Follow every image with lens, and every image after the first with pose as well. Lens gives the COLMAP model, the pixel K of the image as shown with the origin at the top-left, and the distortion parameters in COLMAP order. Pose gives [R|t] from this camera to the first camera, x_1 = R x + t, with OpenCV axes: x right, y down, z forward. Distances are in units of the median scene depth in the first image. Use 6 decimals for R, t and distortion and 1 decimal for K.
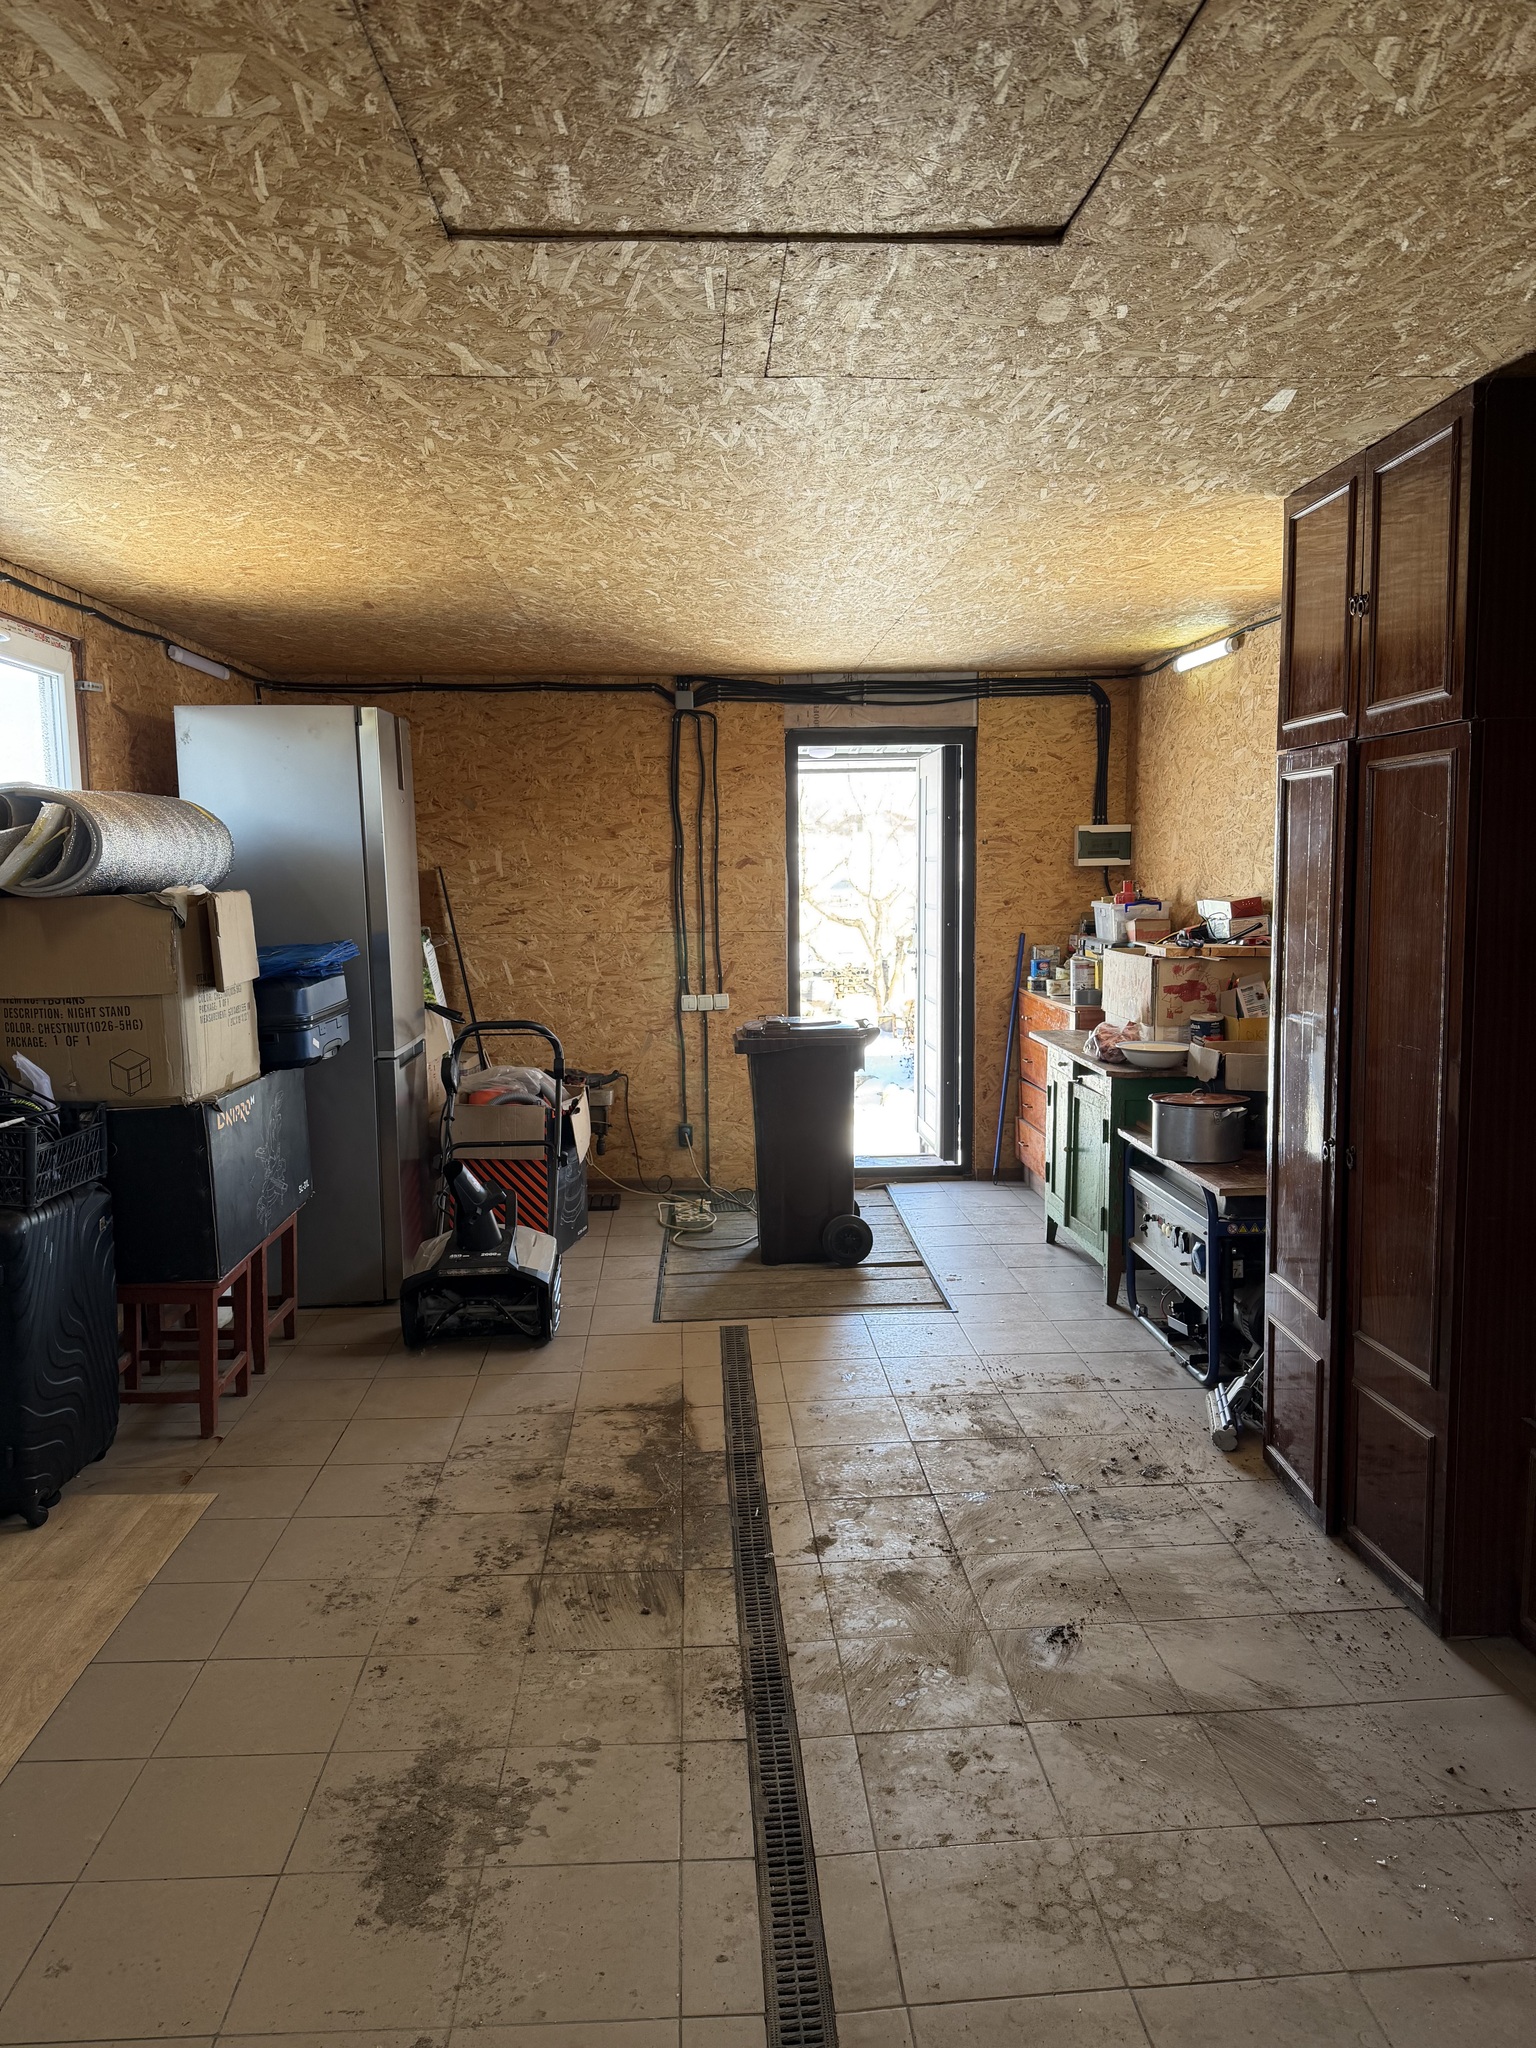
lens RADIAL K [[1427.8, 0, 774.1], [0, 1427.8, 1031.0], [0, 0, 1]] dist [0.002969, 0.000511]
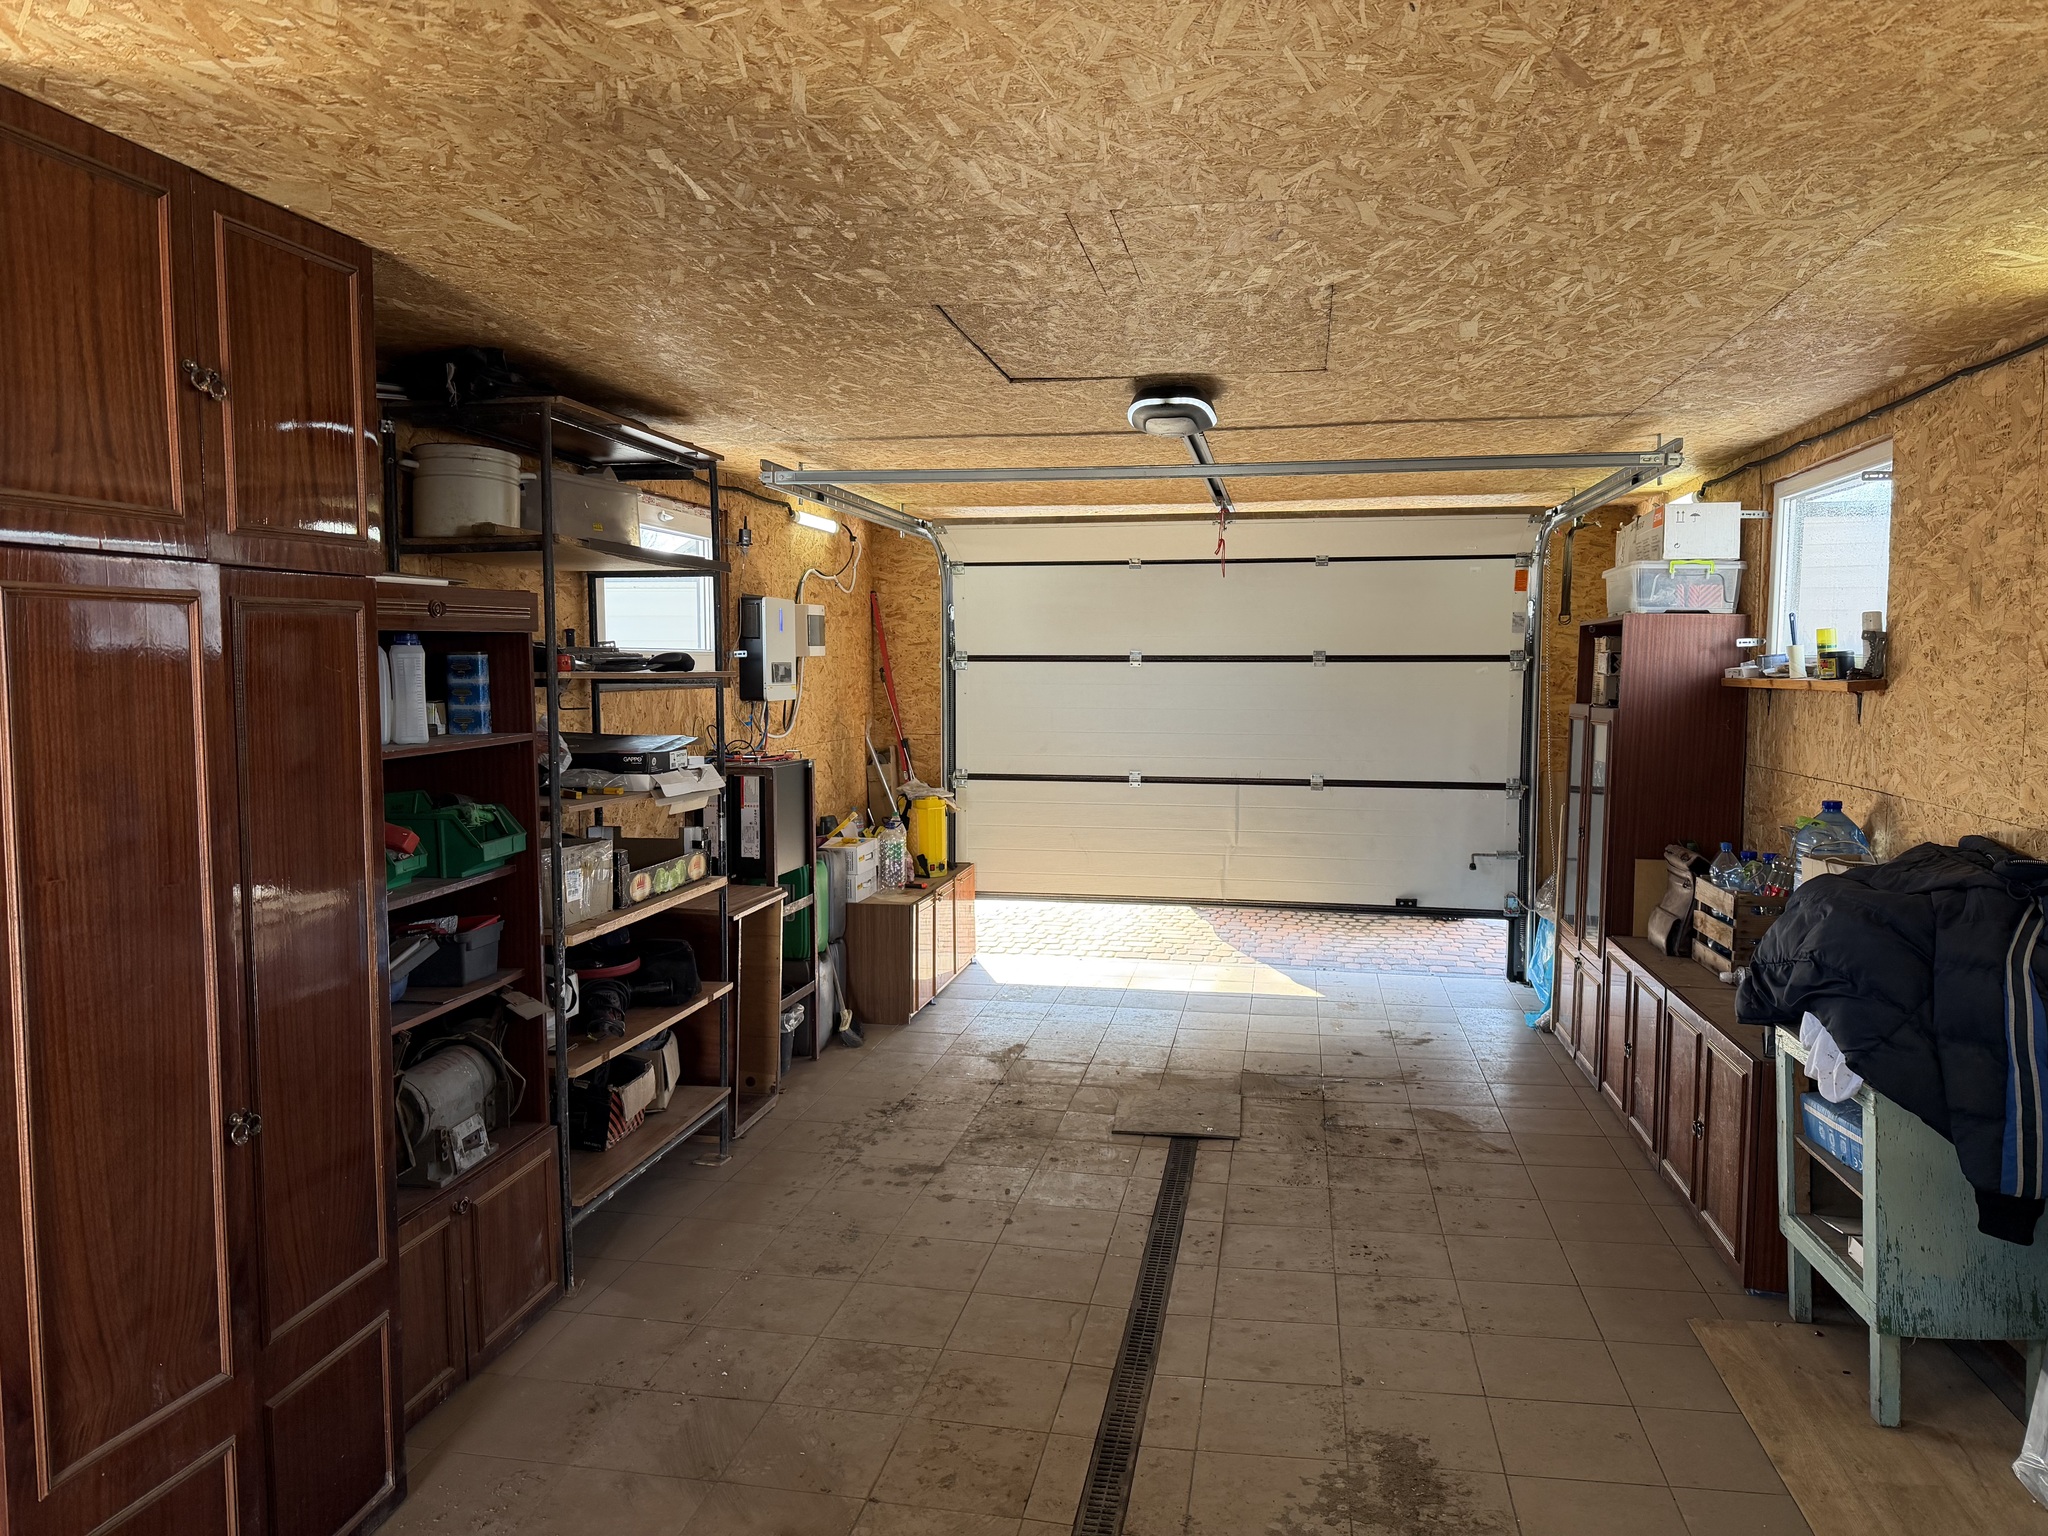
lens RADIAL K [[1427.8, 0, 1027.6], [0, 1427.8, 760.6], [0, 0, 1]] dist [0.002969, 0.000511]
pose [[-0.969595, -0.001052, 0.244711, -0.219092], [0.045843, 0.981506, 0.185859, -0.275121], [-0.240381, 0.191427, -0.951616, 2.002113]]
